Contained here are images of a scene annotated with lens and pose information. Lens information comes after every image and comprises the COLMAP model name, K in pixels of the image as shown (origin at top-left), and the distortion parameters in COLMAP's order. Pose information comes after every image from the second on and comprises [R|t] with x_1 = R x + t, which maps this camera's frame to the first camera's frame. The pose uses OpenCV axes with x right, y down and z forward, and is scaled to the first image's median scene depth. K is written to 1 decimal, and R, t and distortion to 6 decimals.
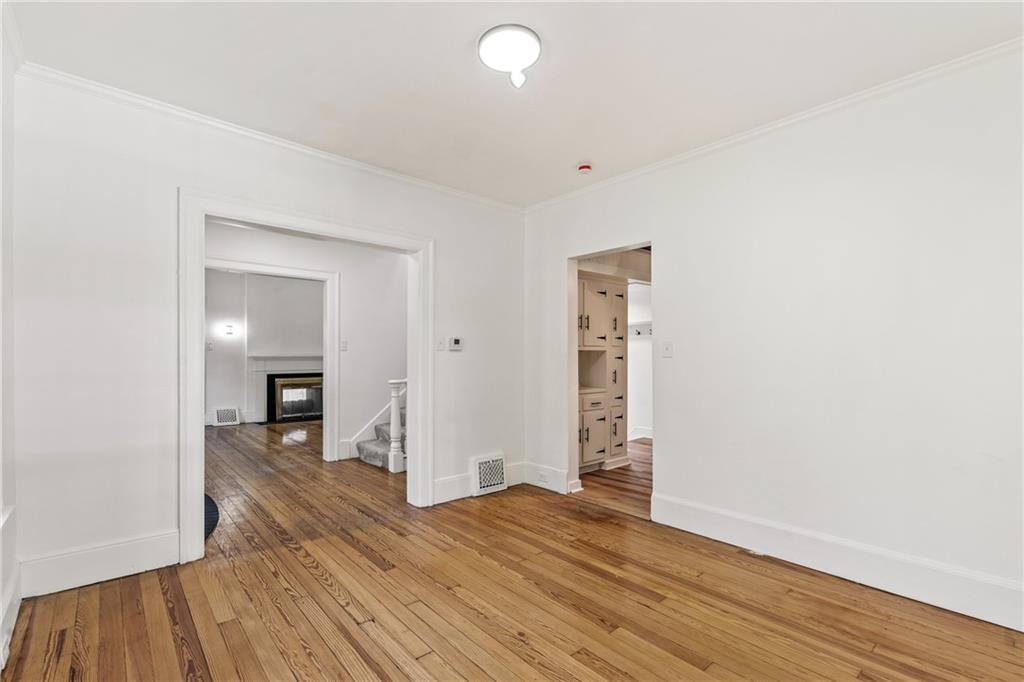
lens RADIAL K [[466.3, 0, 512.2], [0, 466.3, 347.8], [0, 0, 1]] dist [-0.003641, -0.000700]
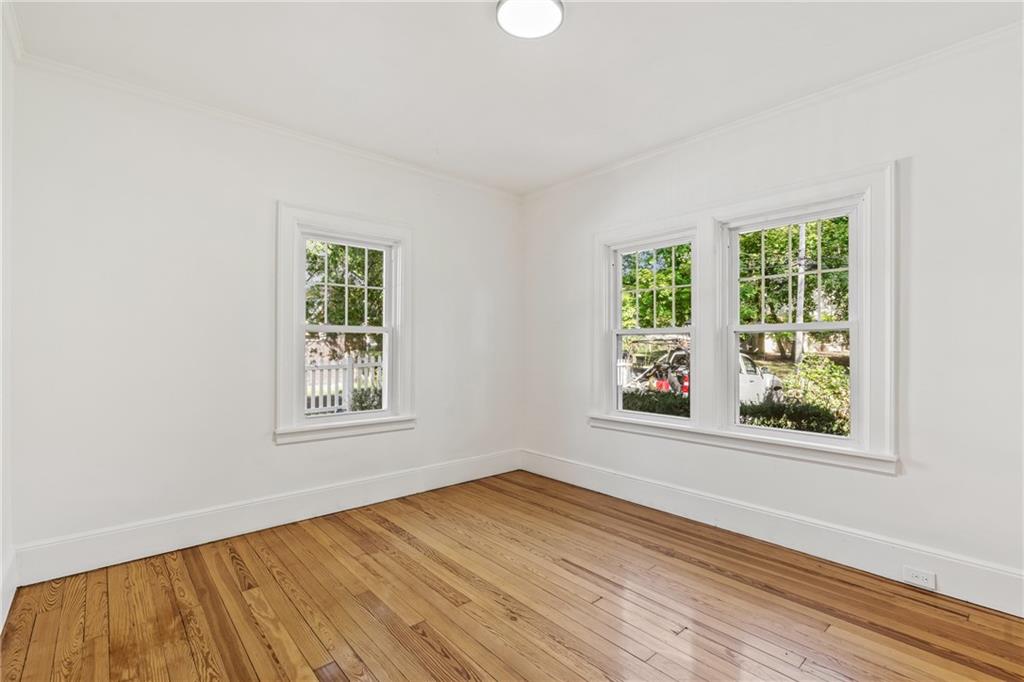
lens RADIAL K [[466.3, 0, 511.0], [0, 466.3, 342.4], [0, 0, 1]] dist [-0.003641, -0.000700]
pose [[-0.999958, -0.007258, -0.005584, 0.035361], [-0.007172, 0.999858, -0.015244, 0.033200], [0.005694, -0.015204, -0.999868, 2.013669]]
